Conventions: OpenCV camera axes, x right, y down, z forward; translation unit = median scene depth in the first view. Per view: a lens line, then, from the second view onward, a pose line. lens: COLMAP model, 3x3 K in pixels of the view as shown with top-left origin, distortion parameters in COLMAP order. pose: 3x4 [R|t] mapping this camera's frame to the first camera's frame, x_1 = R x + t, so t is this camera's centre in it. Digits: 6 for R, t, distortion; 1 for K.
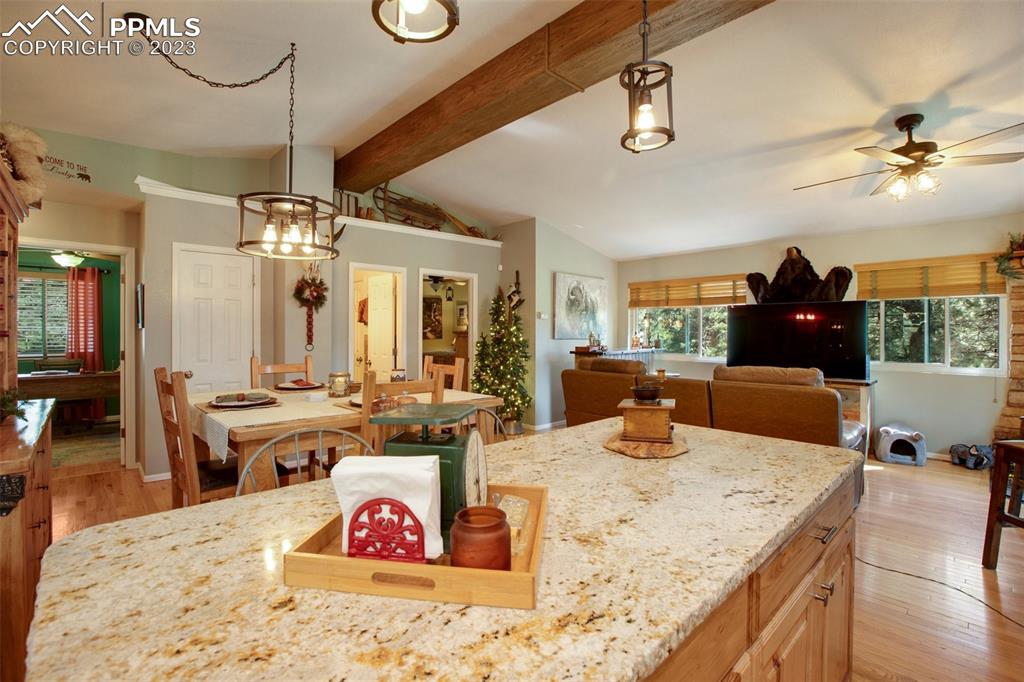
lens RADIAL K [[470.0, 0, 501.9], [0, 470.0, 331.3], [0, 0, 1]] dist [-0.039864, 0.013150]
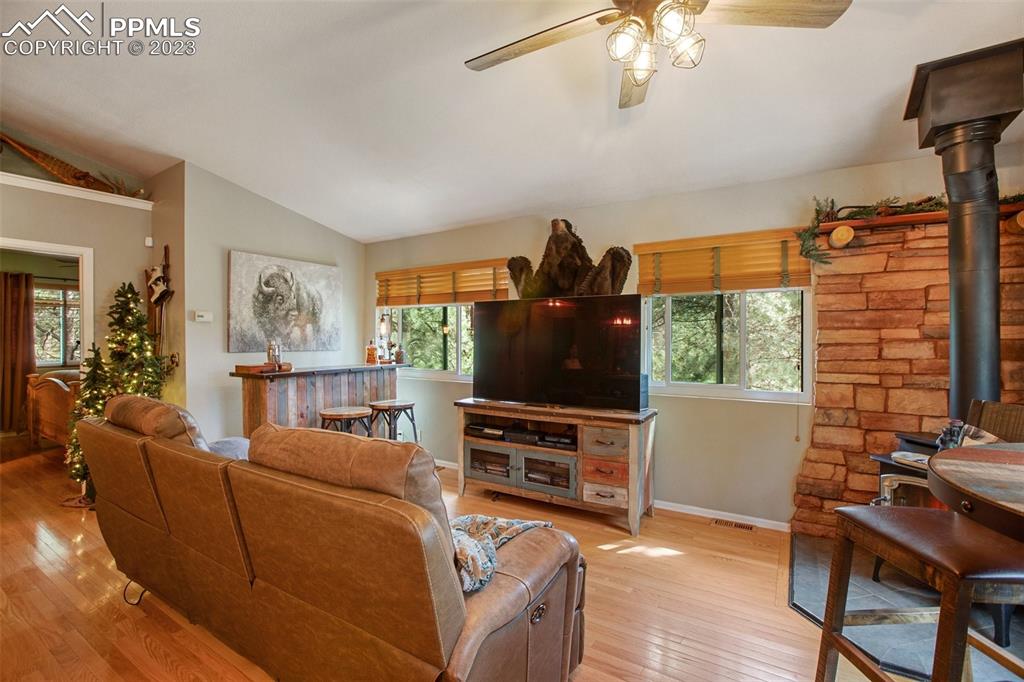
lens RADIAL K [[477.4, 0, 488.0], [0, 477.4, 340.1], [0, 0, 1]] dist [-0.046771, 0.014222]
pose [[0.972915, -0.005931, 0.231086, 0.371889], [0.003690, 0.999942, 0.010128, -0.006971], [-0.231133, -0.009001, 0.972881, 0.338421]]
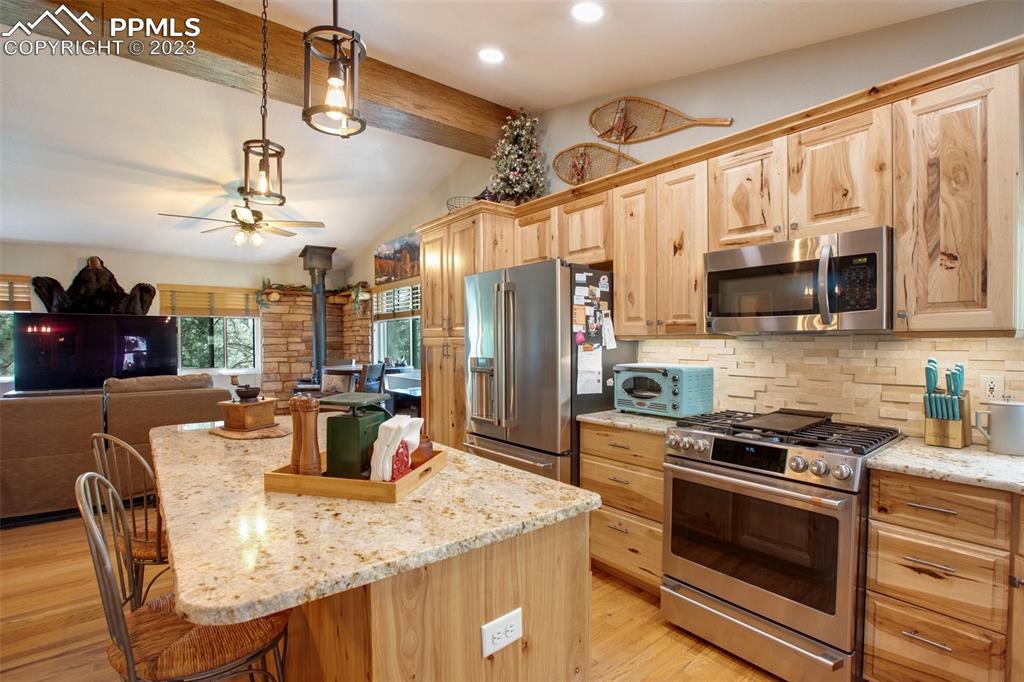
lens RADIAL K [[470.0, 0, 502.1], [0, 470.0, 350.5], [0, 0, 1]] dist [-0.039864, 0.013150]
pose [[0.081683, -0.021077, 0.996435, -0.283872], [0.003151, 0.999777, 0.020889, -0.002156], [-0.996653, 0.001434, 0.081731, 0.068886]]
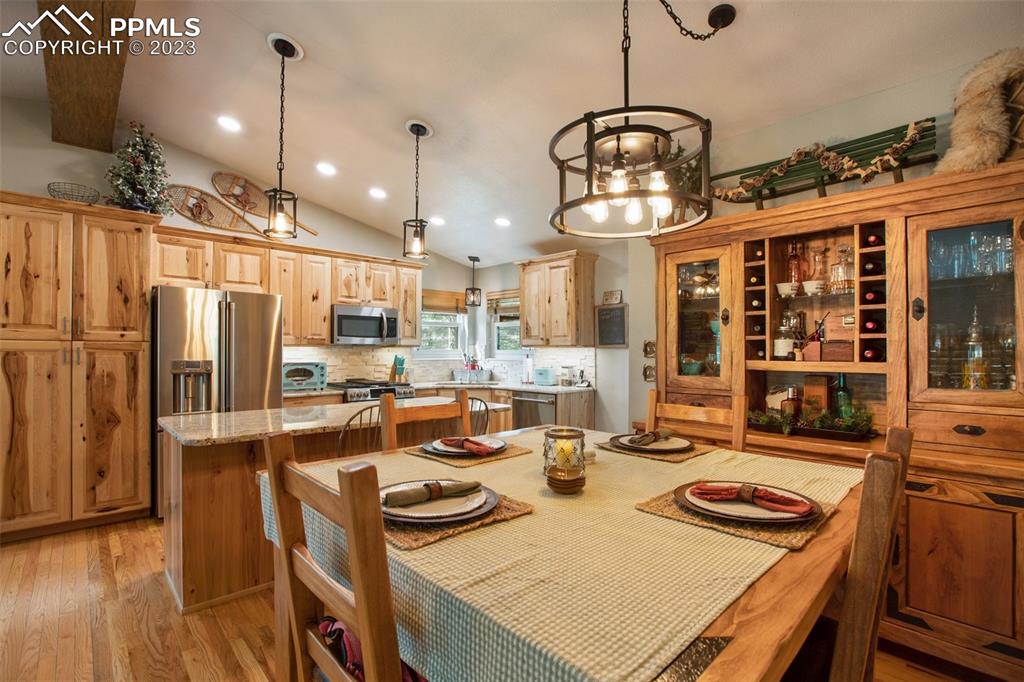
lens RADIAL K [[470.0, 0, 498.2], [0, 470.0, 348.3], [0, 0, 1]] dist [-0.039864, 0.013150]
pose [[-0.999857, -0.006512, 0.015593, -0.156569], [-0.006561, 0.999974, -0.003114, 0.000150], [-0.015572, -0.003216, -0.999874, 0.800616]]
